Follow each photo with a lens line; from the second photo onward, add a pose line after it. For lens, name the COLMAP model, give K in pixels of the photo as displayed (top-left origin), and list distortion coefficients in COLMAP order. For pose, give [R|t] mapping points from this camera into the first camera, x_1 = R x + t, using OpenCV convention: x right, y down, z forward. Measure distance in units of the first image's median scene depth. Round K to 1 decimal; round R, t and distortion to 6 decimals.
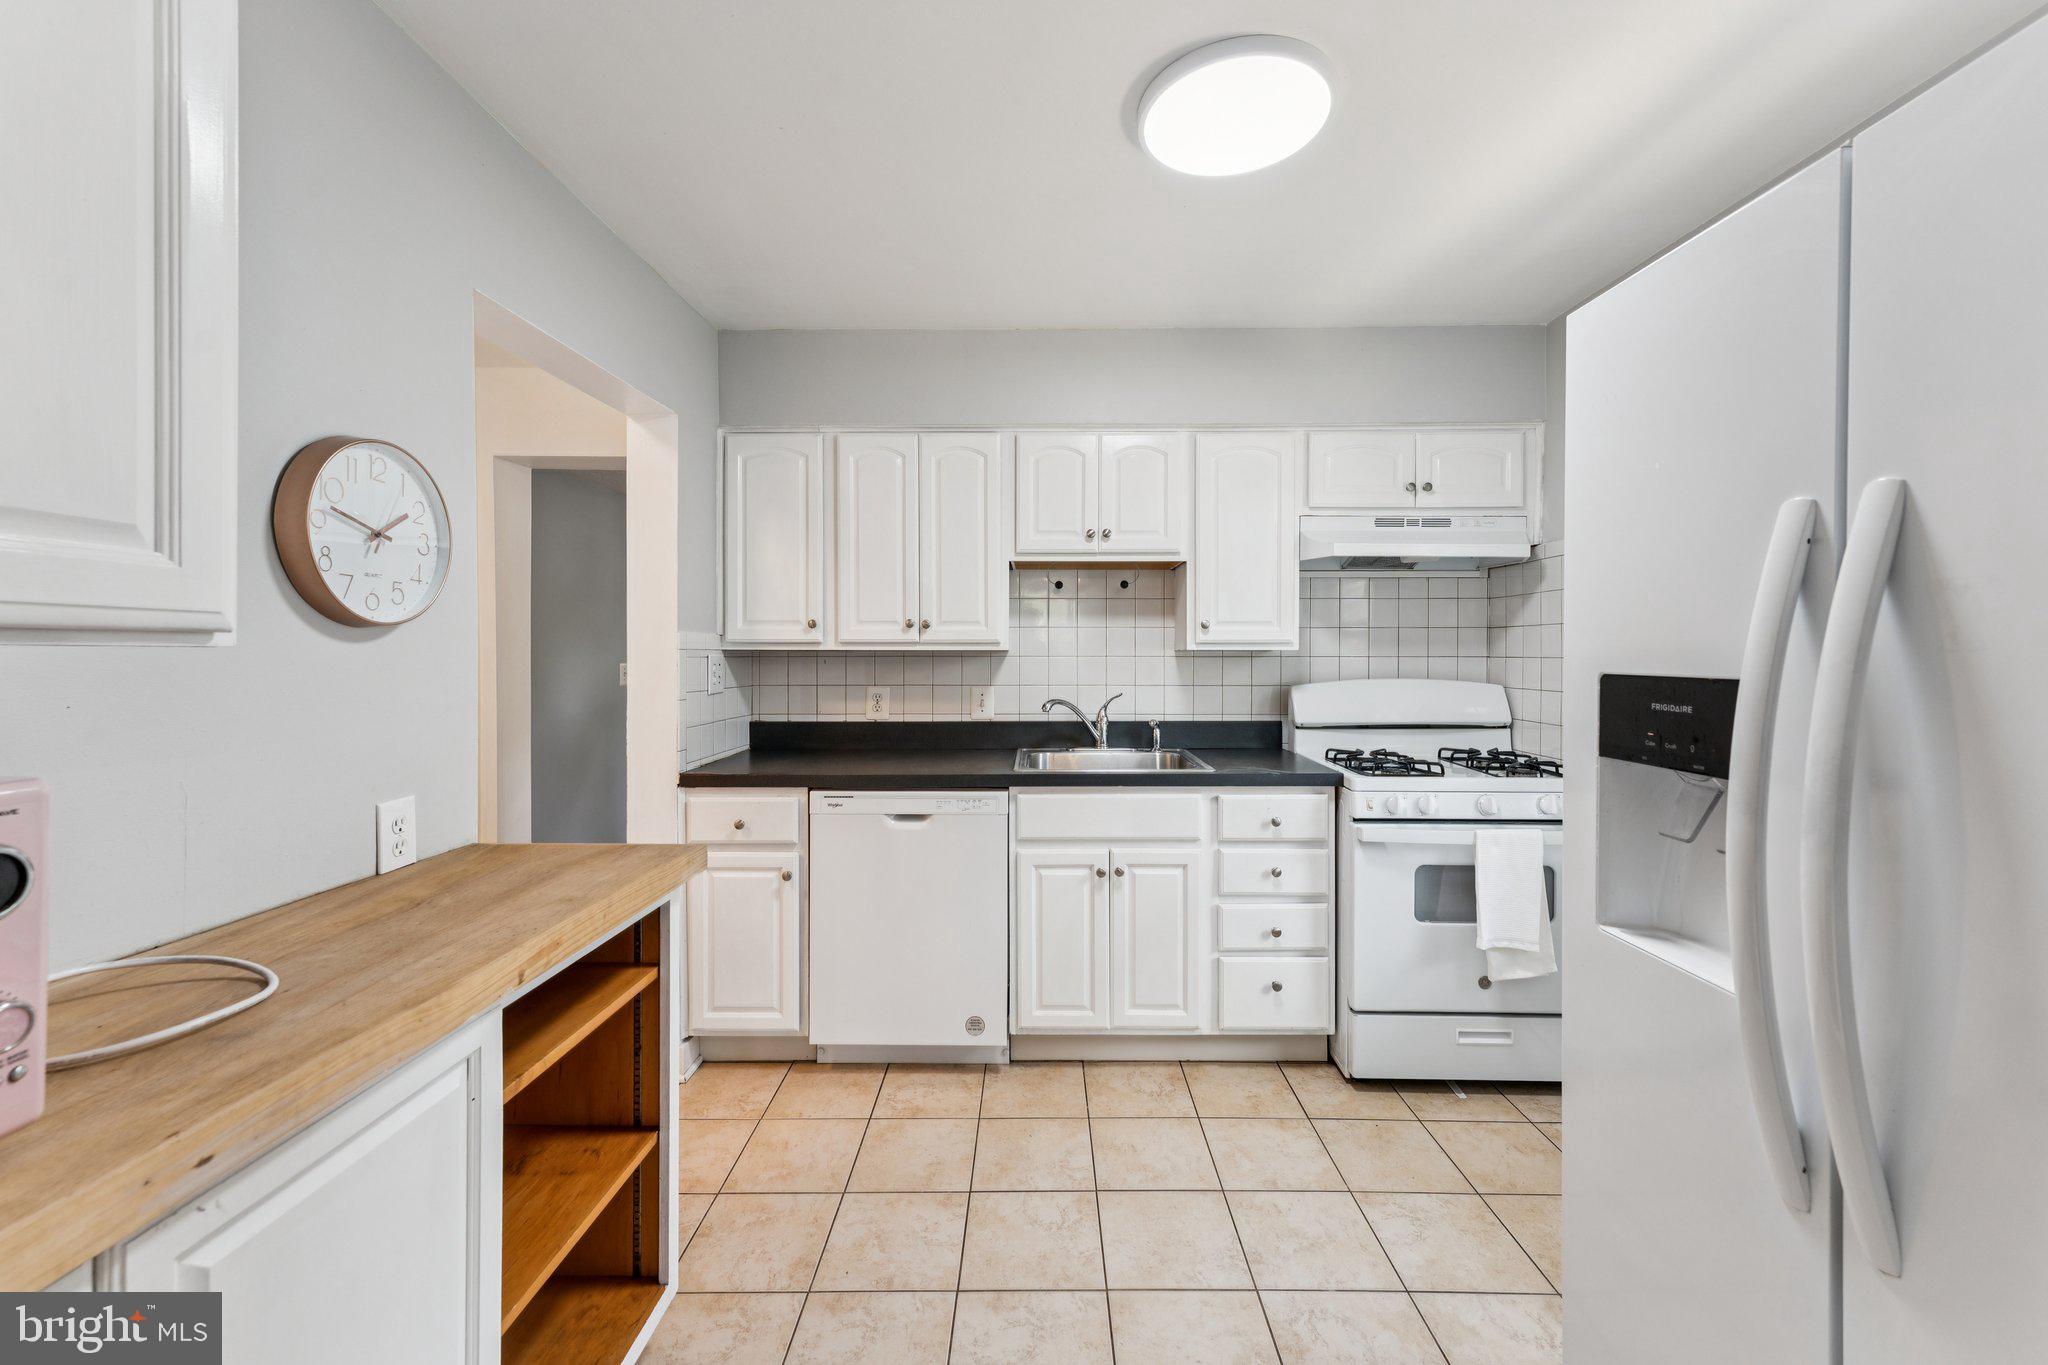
lens RADIAL K [[830.6, 0, 1007.6], [0, 830.6, 660.2], [0, 0, 1]] dist [0.008296, -0.000374]
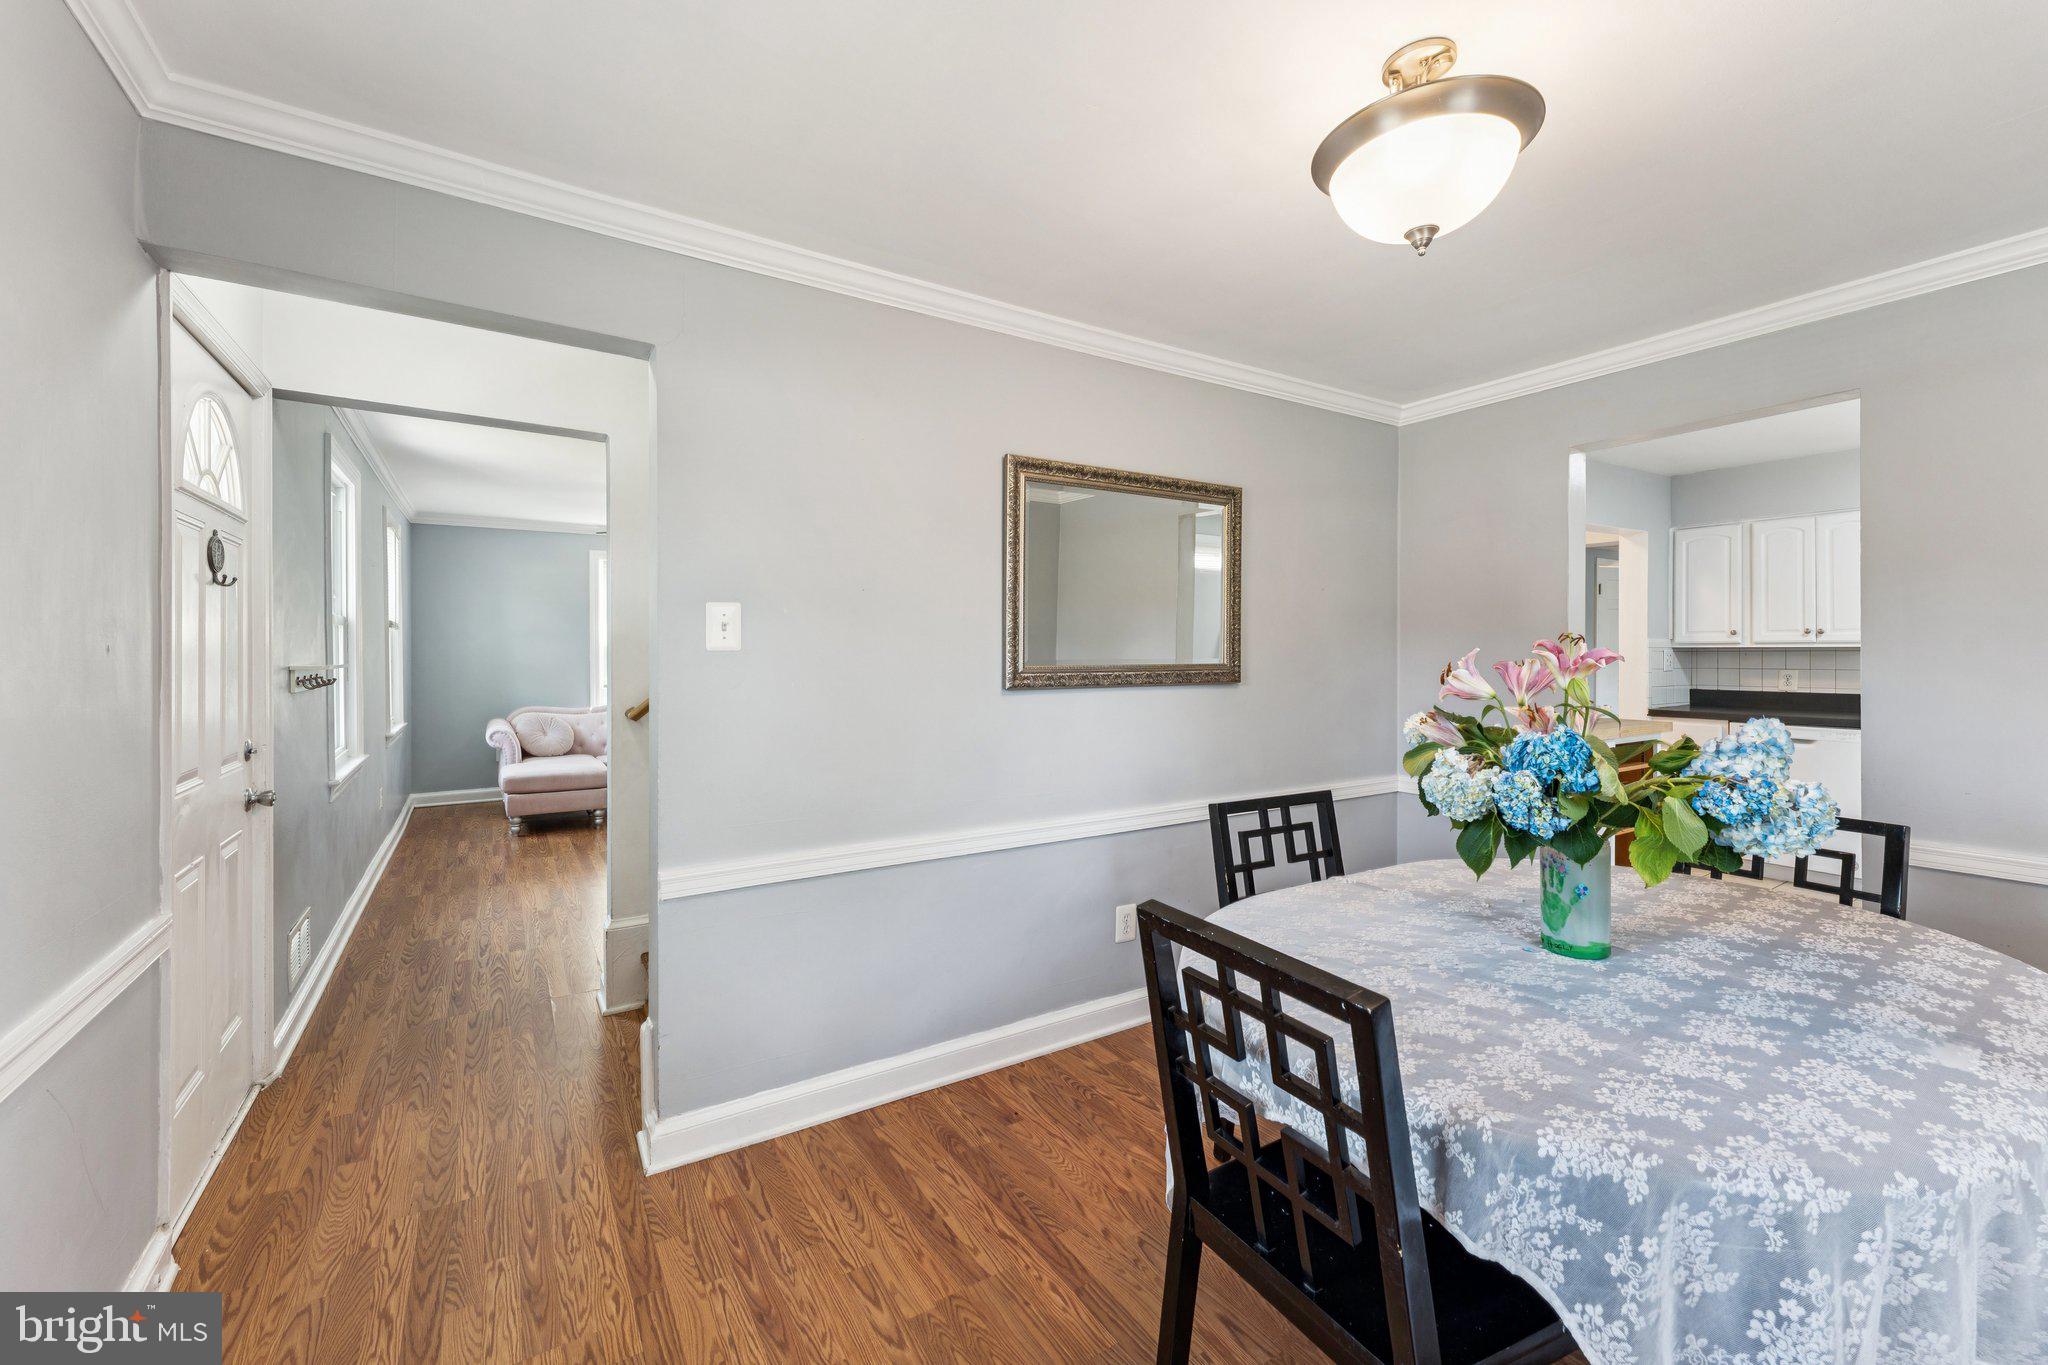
lens RADIAL K [[830.6, 0, 1046.8], [0, 830.6, 651.0], [0, 0, 1]] dist [0.008296, -0.000374]
pose [[0.582925, -0.001634, -0.812524, 0.400457], [-0.003811, 0.999981, -0.004744, 0.010695], [0.812517, 0.005862, 0.582908, -1.373976]]
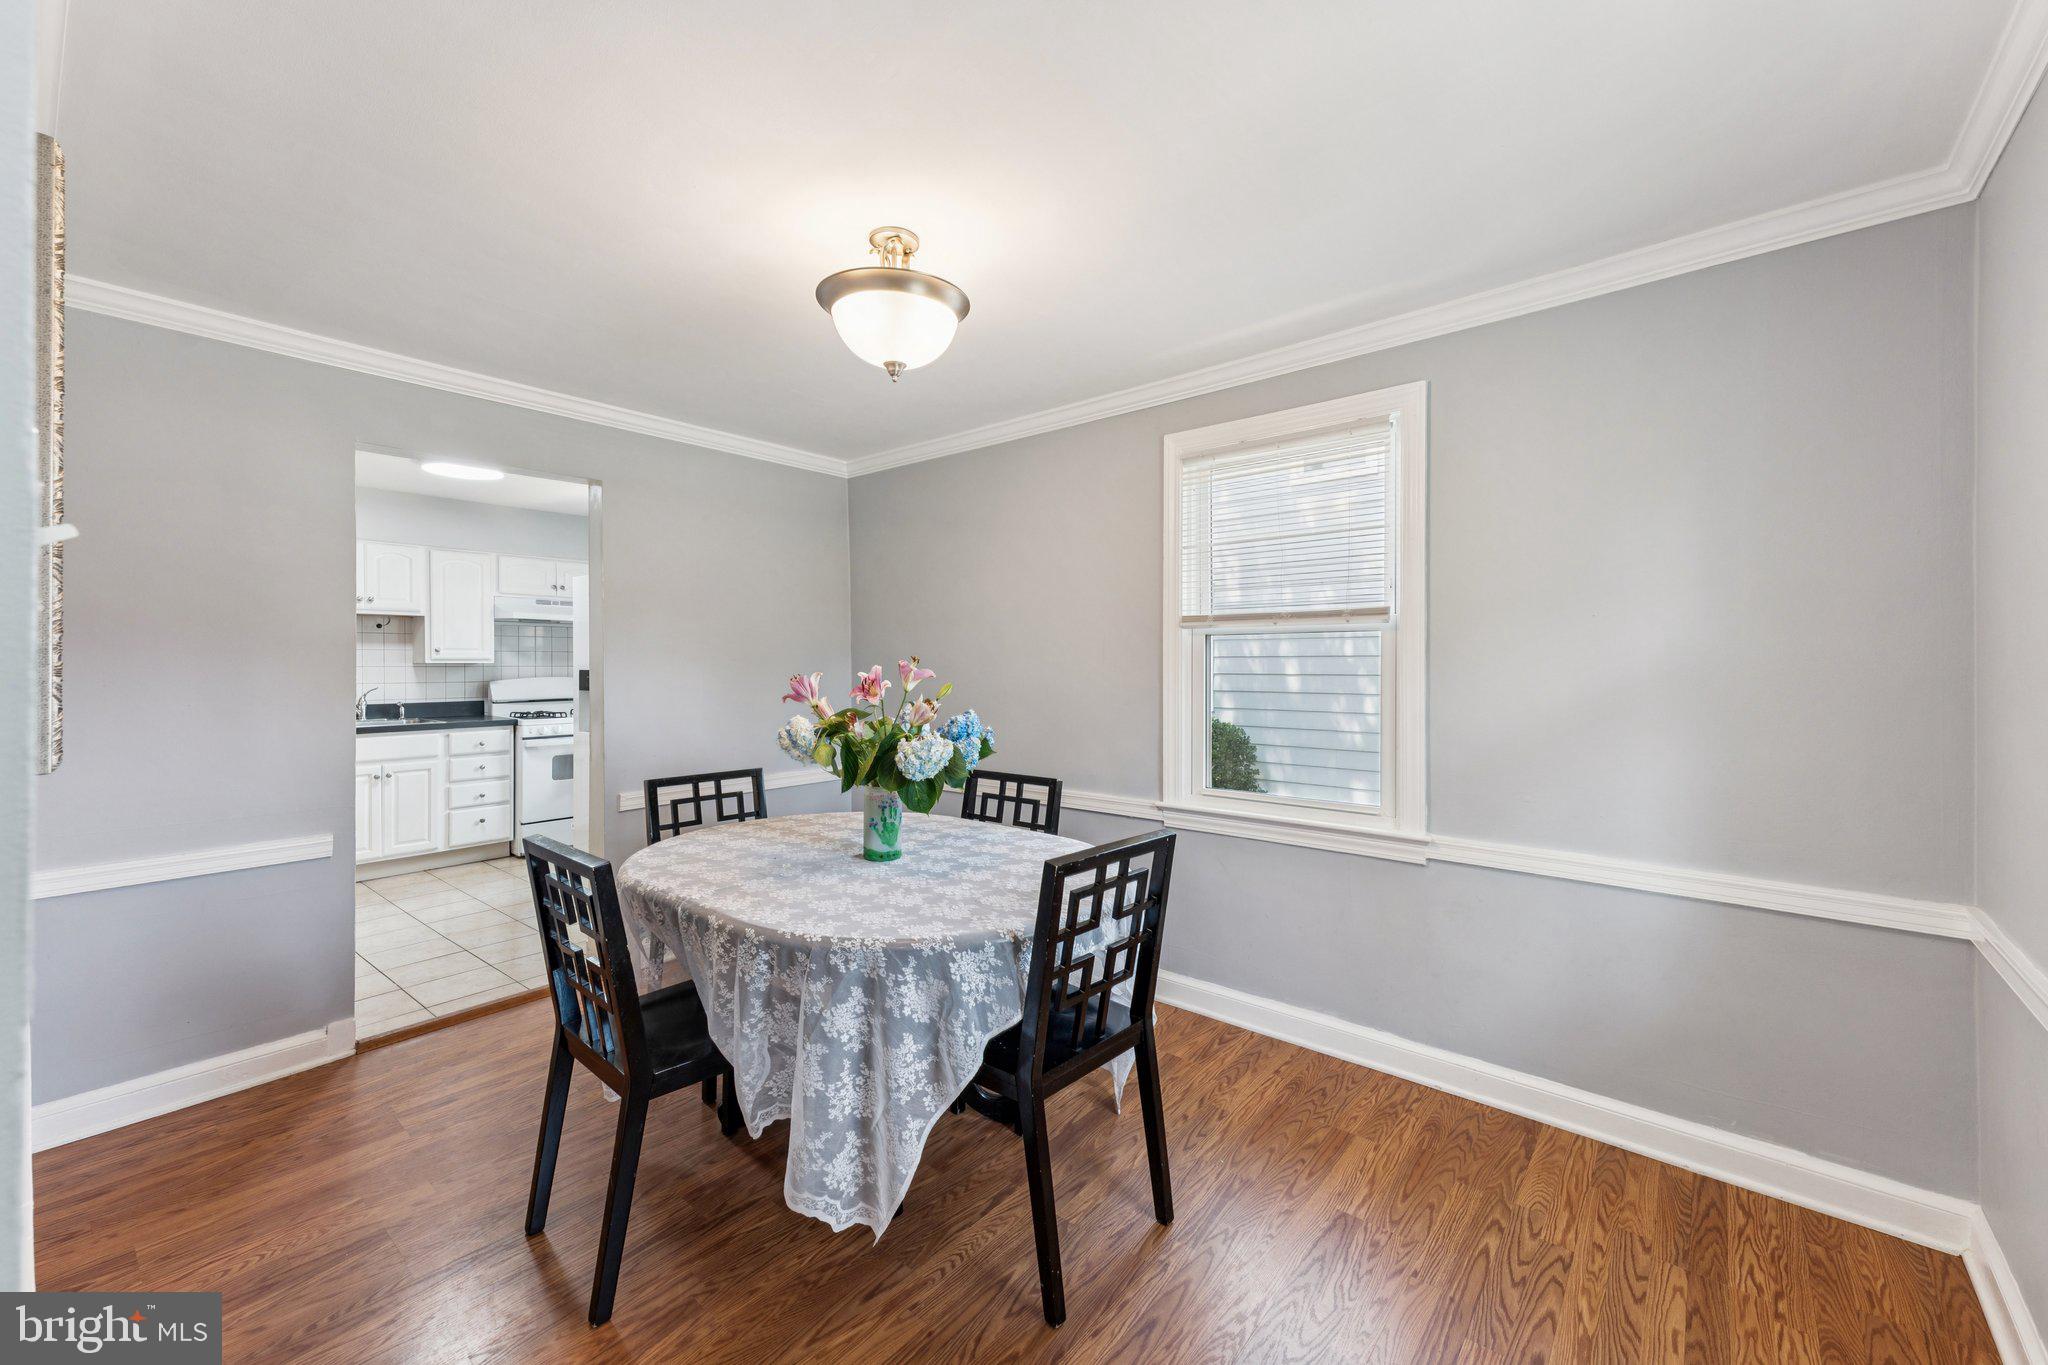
lens RADIAL K [[830.6, 0, 1071.4], [0, 830.6, 663.9], [0, 0, 1]] dist [0.008296, -0.000374]
pose [[0.591154, -0.000725, 0.806558, -0.475205], [0.009884, 0.999931, -0.006346, 0.017311], [-0.806498, 0.011724, 0.591121, -1.389047]]
